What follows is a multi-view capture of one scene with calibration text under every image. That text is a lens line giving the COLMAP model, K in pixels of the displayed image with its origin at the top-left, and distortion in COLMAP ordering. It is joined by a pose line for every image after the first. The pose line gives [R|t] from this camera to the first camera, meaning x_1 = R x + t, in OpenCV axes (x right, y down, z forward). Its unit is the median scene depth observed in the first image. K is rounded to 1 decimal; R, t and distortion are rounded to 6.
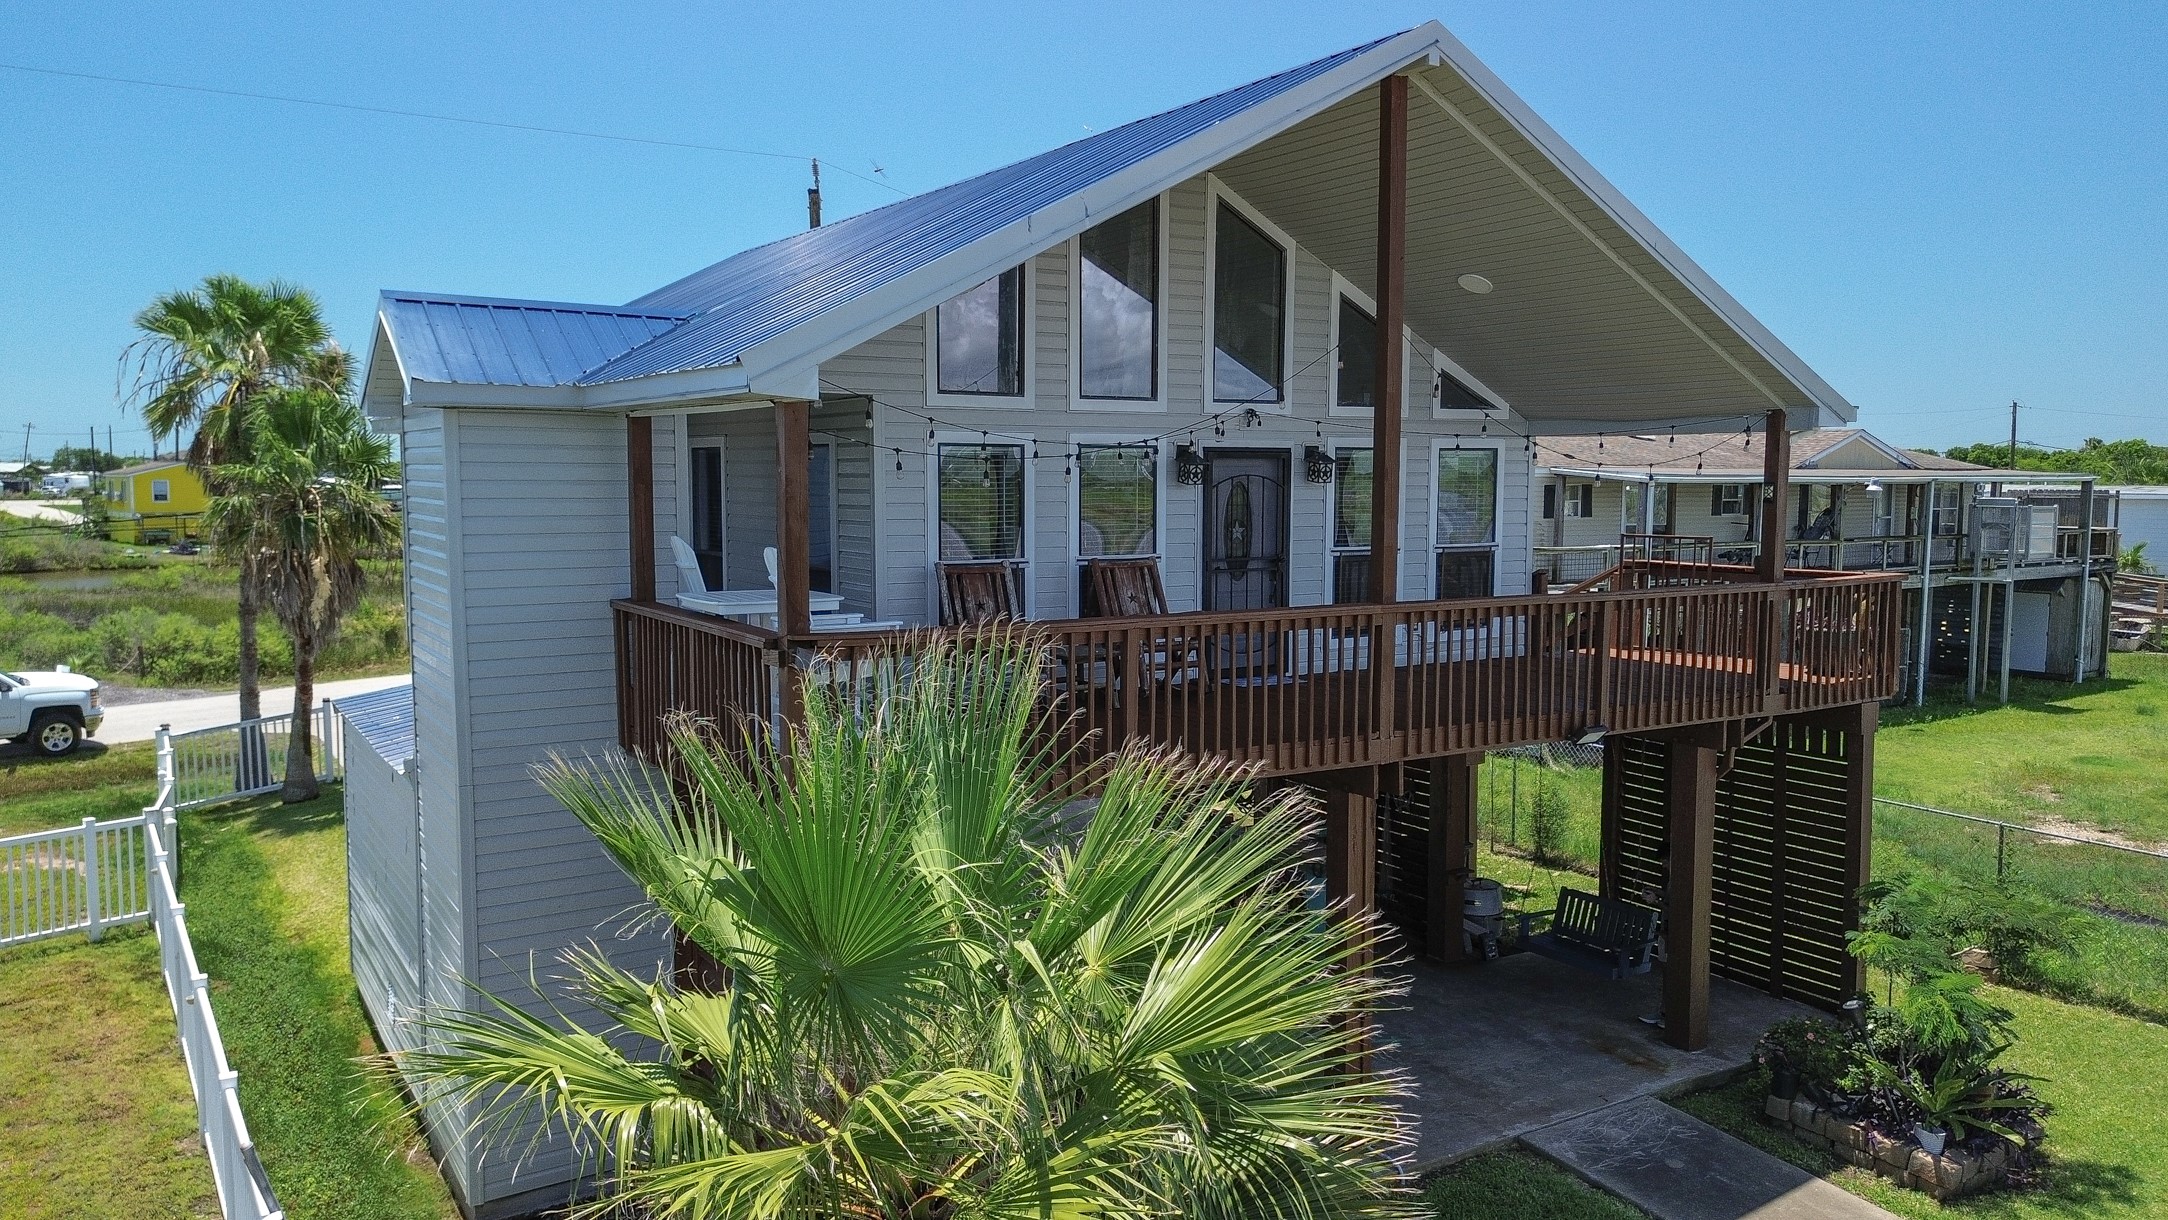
lens RADIAL K [[1539.0, 0, 1084.0], [0, 1539.0, 610.0], [0, 0, 1]] dist [0.074650, -0.098622]
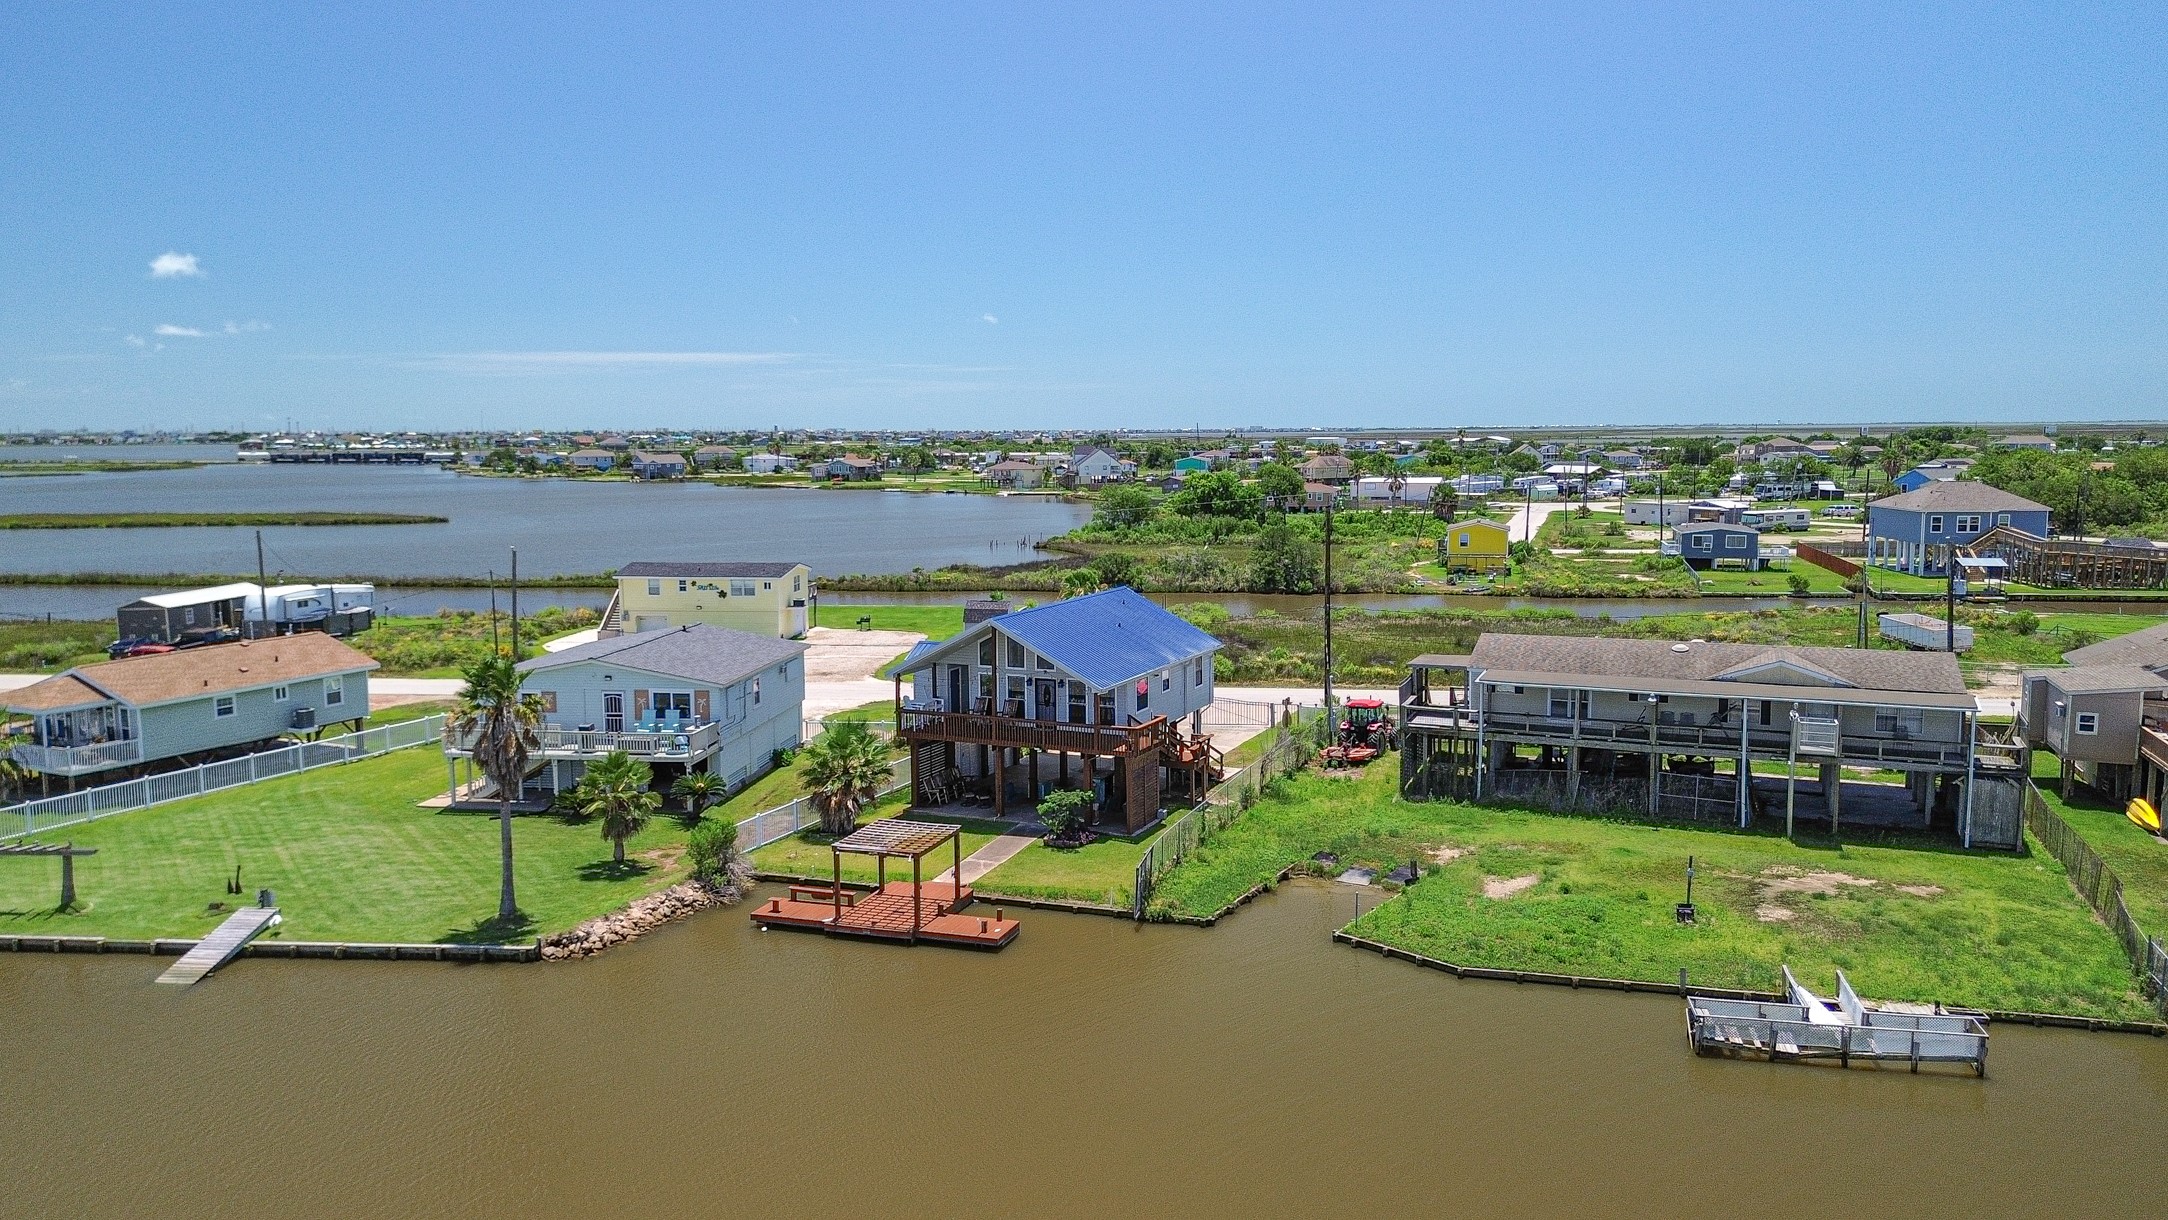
lens RADIAL K [[1539.0, 0, 1084.0], [0, 1539.0, 610.0], [0, 0, 1]] dist [0.074650, -0.098622]
pose [[0.540273, 0.089294, -0.836739, 3.893287], [-0.062122, 0.995873, 0.066165, -0.605868], [0.839194, 0.016233, 0.543590, -1.362297]]
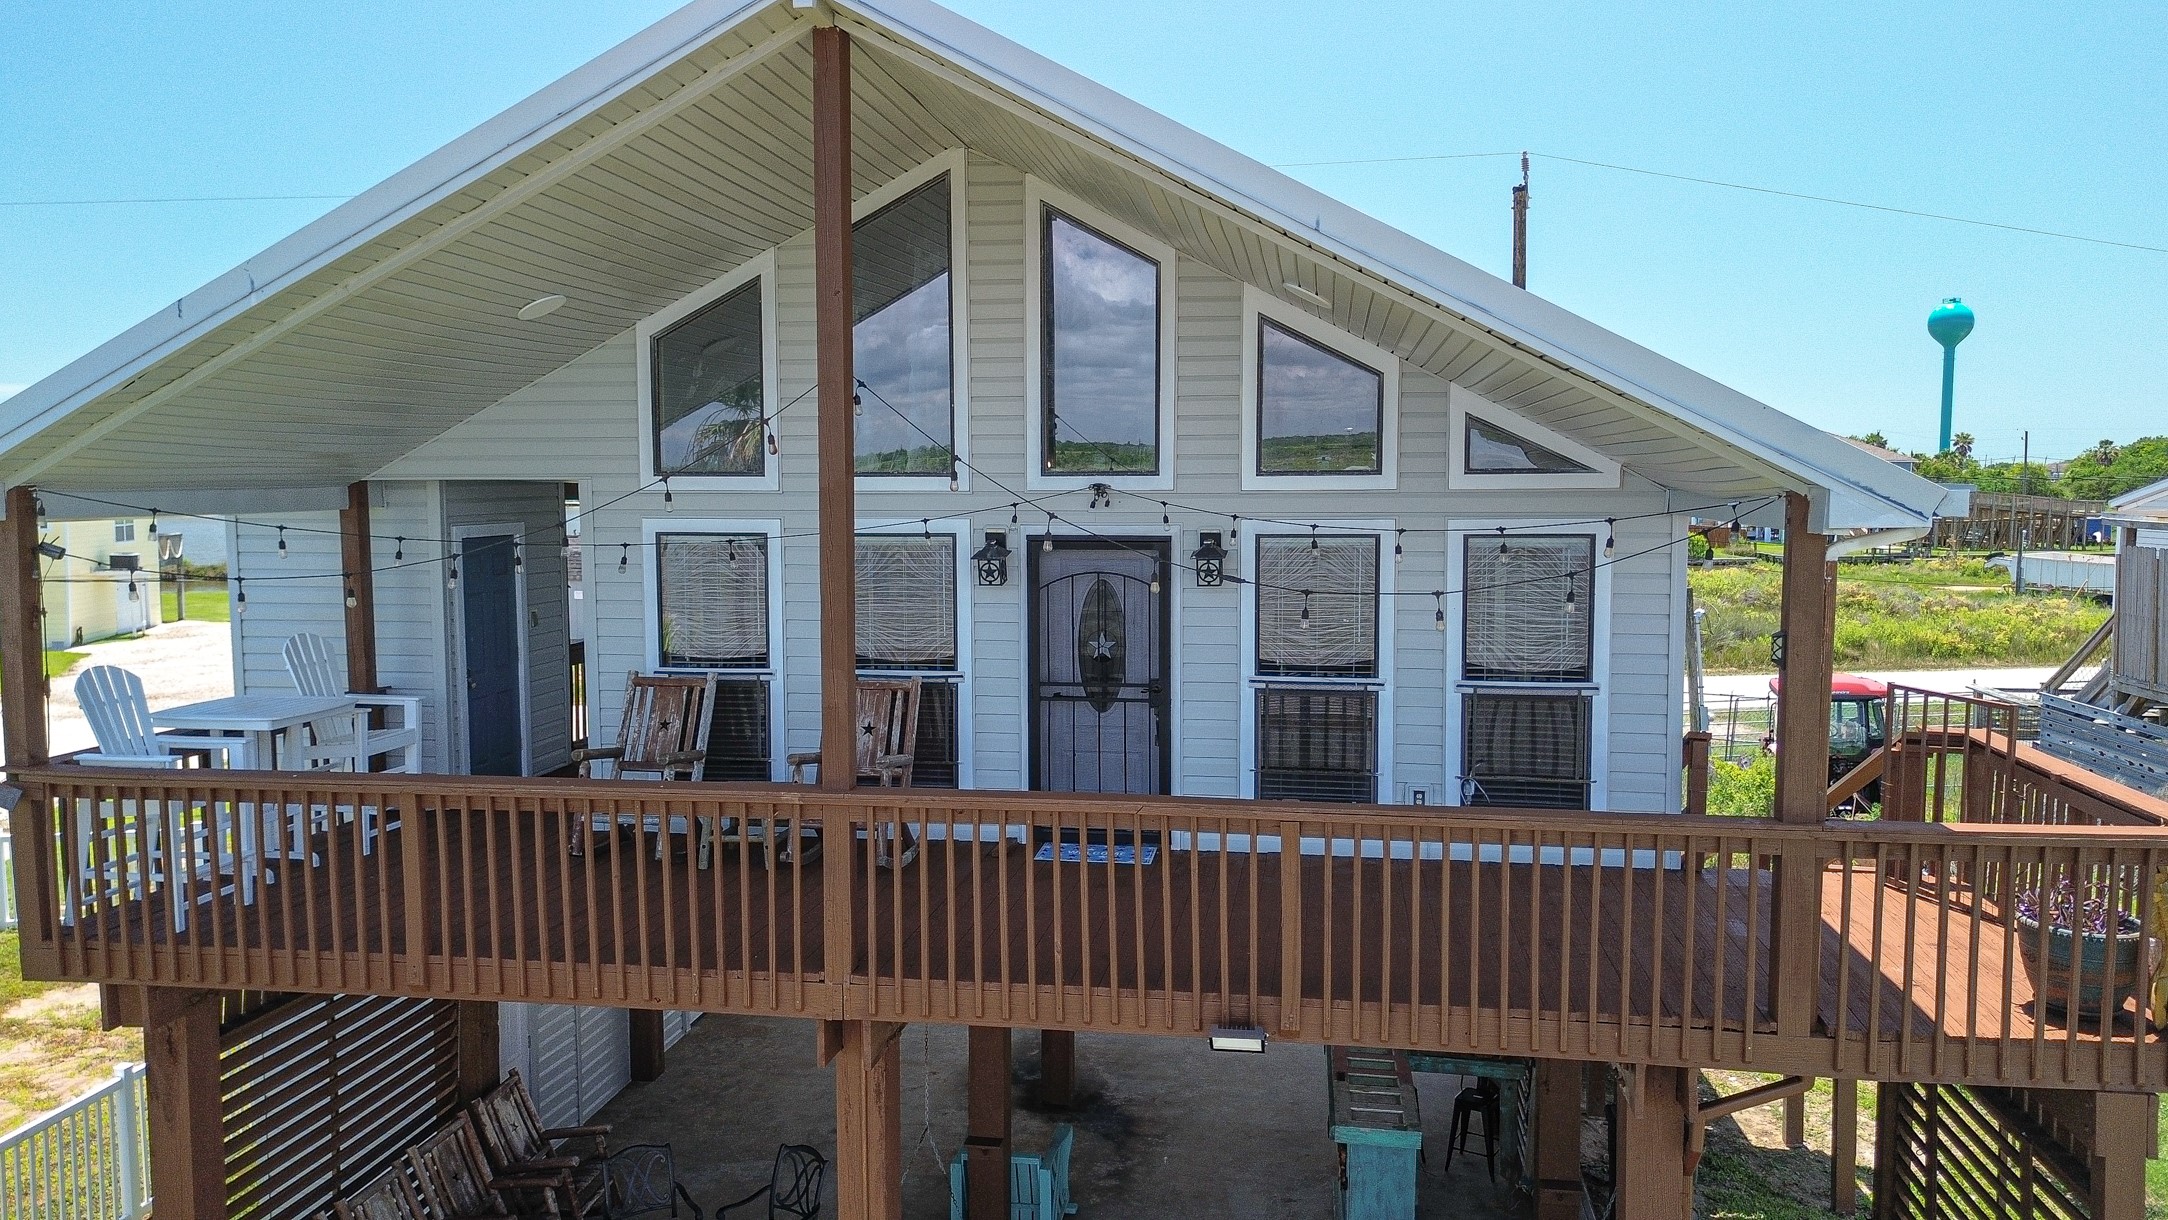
lens RADIAL K [[1539.0, 0, 1084.0], [0, 1539.0, 610.0], [0, 0, 1]] dist [0.074650, -0.098622]
pose [[0.758992, 0.052092, -0.649013, 0.570168], [-0.054020, 0.998396, 0.016960, -0.080218], [0.648855, 0.022187, 0.760588, 0.426941]]
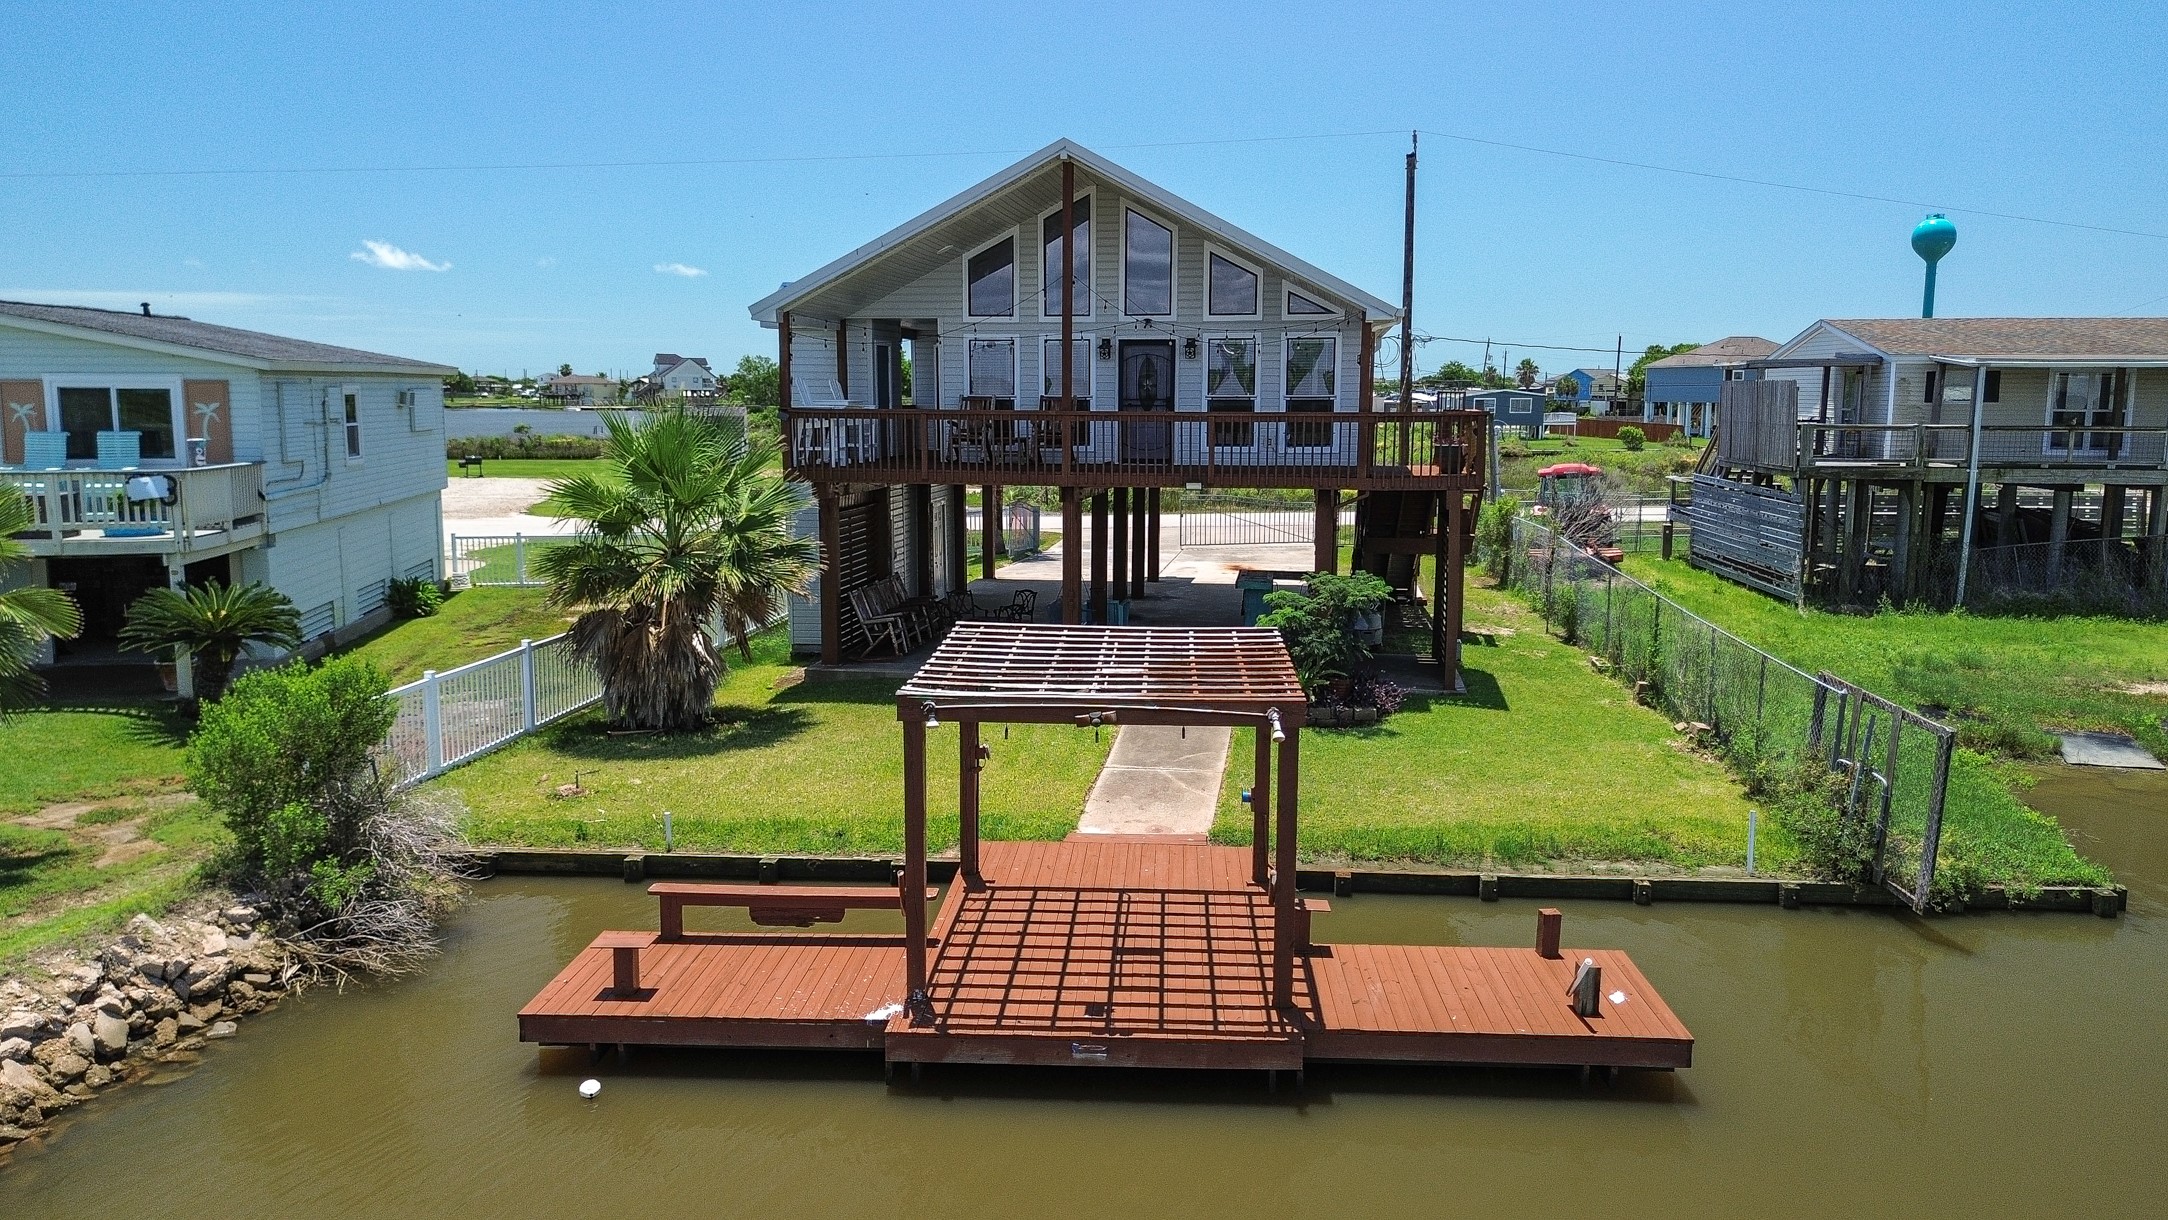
lens RADIAL K [[1539.0, 0, 1084.0], [0, 1539.0, 610.0], [0, 0, 1]] dist [0.074650, -0.098622]
pose [[0.757455, 0.090961, -0.646520, 1.270586], [-0.058351, 0.995716, 0.071728, 0.091121], [0.650275, -0.016605, 0.759517, -0.476649]]
